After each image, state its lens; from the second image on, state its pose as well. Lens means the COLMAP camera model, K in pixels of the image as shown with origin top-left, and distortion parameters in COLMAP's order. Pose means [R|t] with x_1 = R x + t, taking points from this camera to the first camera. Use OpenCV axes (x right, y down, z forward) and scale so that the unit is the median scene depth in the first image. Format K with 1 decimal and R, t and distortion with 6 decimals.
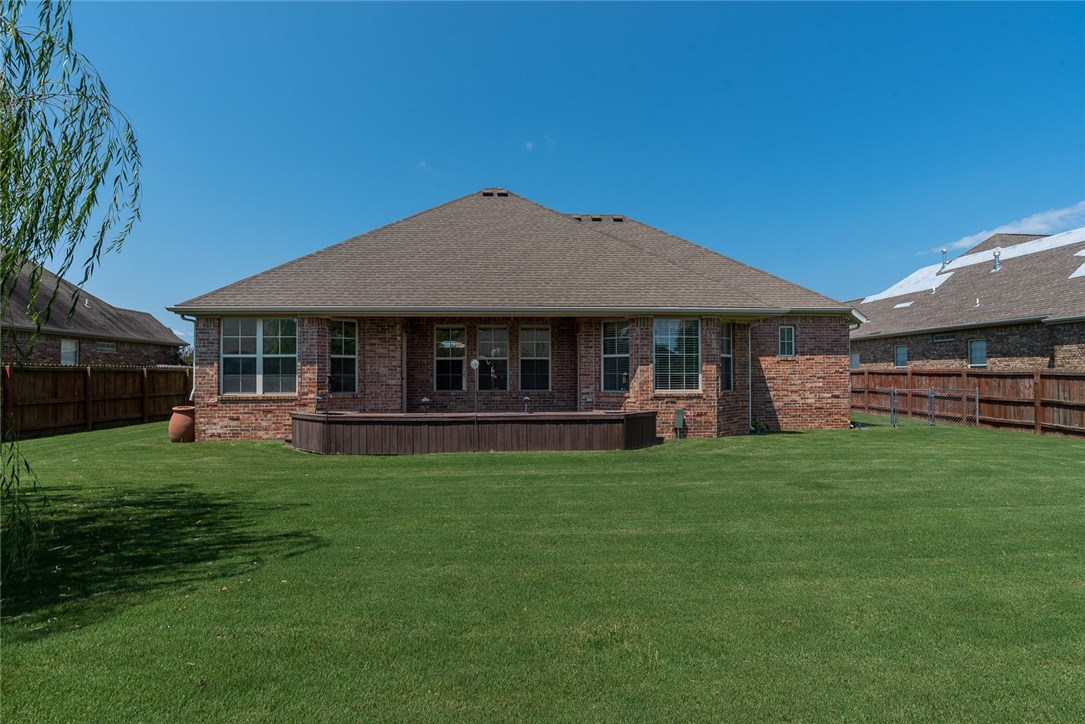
lens RADIAL K [[558.3, 0, 542.1], [0, 558.3, 361.2], [0, 0, 1]] dist [-0.041888, 0.008747]
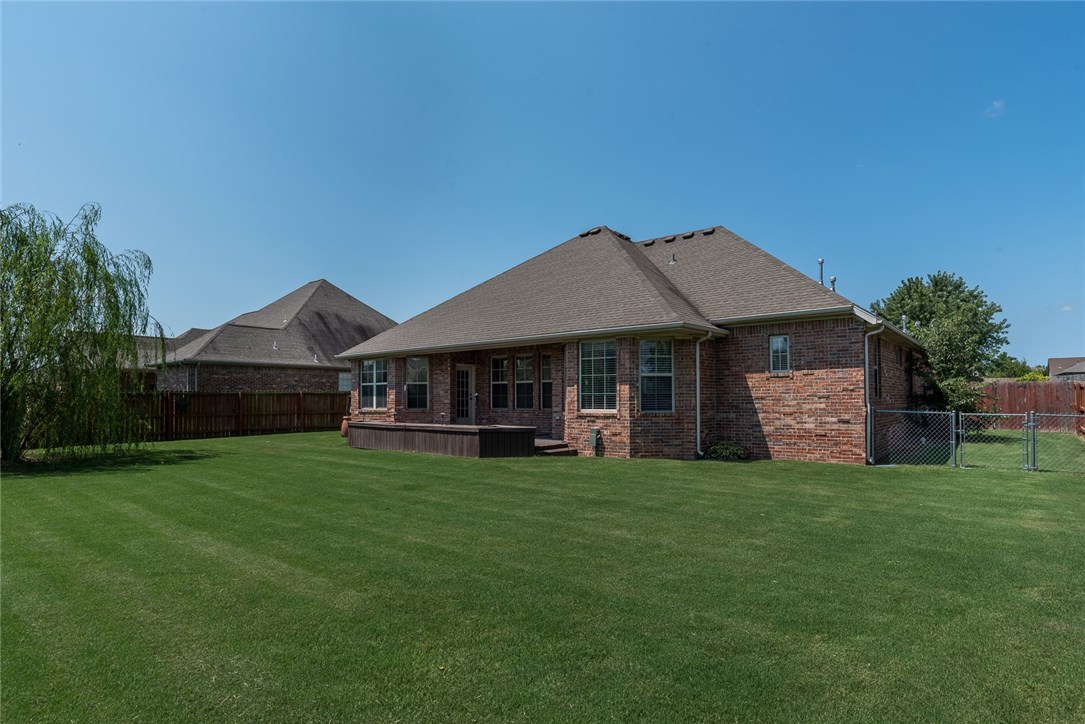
lens RADIAL K [[558.3, 0, 539.0], [0, 558.3, 367.6], [0, 0, 1]] dist [-0.041888, 0.008747]
pose [[0.740526, -0.037951, -0.670956, 0.812805], [0.020603, 0.999217, -0.033779, 0.006108], [0.671712, 0.011191, 0.740728, 0.147331]]
